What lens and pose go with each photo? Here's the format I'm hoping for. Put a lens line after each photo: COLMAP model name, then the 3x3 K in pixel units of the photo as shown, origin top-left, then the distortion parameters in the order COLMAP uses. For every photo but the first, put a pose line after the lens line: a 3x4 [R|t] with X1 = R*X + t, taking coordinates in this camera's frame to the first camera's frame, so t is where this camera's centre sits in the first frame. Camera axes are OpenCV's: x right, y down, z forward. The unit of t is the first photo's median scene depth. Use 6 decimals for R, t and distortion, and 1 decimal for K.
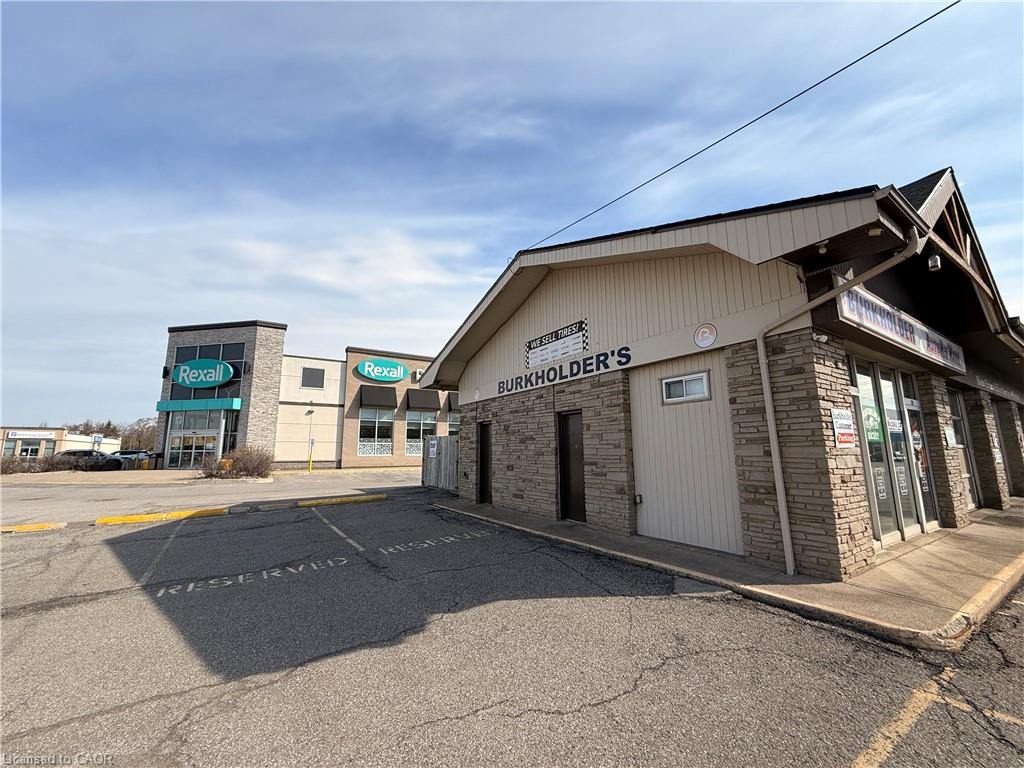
lens RADIAL K [[401.4, 0, 512.0], [0, 401.4, 384.0], [0, 0, 1]] dist [-0.002984, -0.000276]
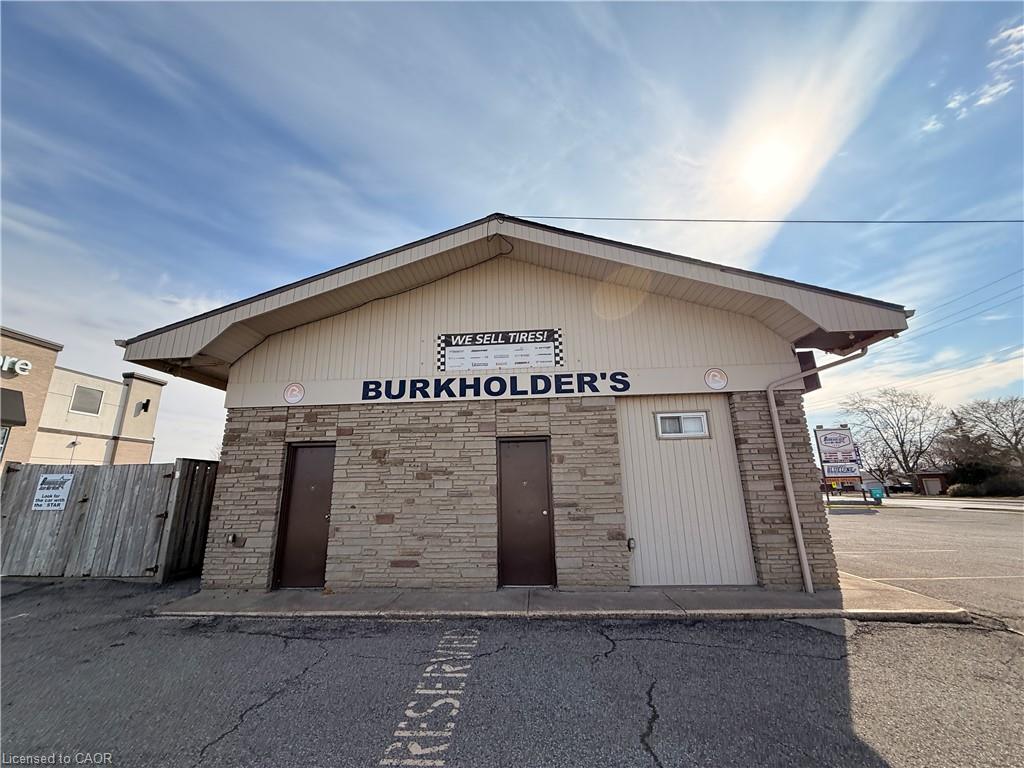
lens RADIAL K [[401.4, 0, 512.0], [0, 401.4, 384.0], [0, 0, 1]] dist [-0.002984, -0.000276]
pose [[0.604177, 0.194458, 0.772759, -0.508164], [-0.118035, 0.980908, -0.154552, 0.093267], [-0.788060, 0.002164, 0.615595, 0.564512]]
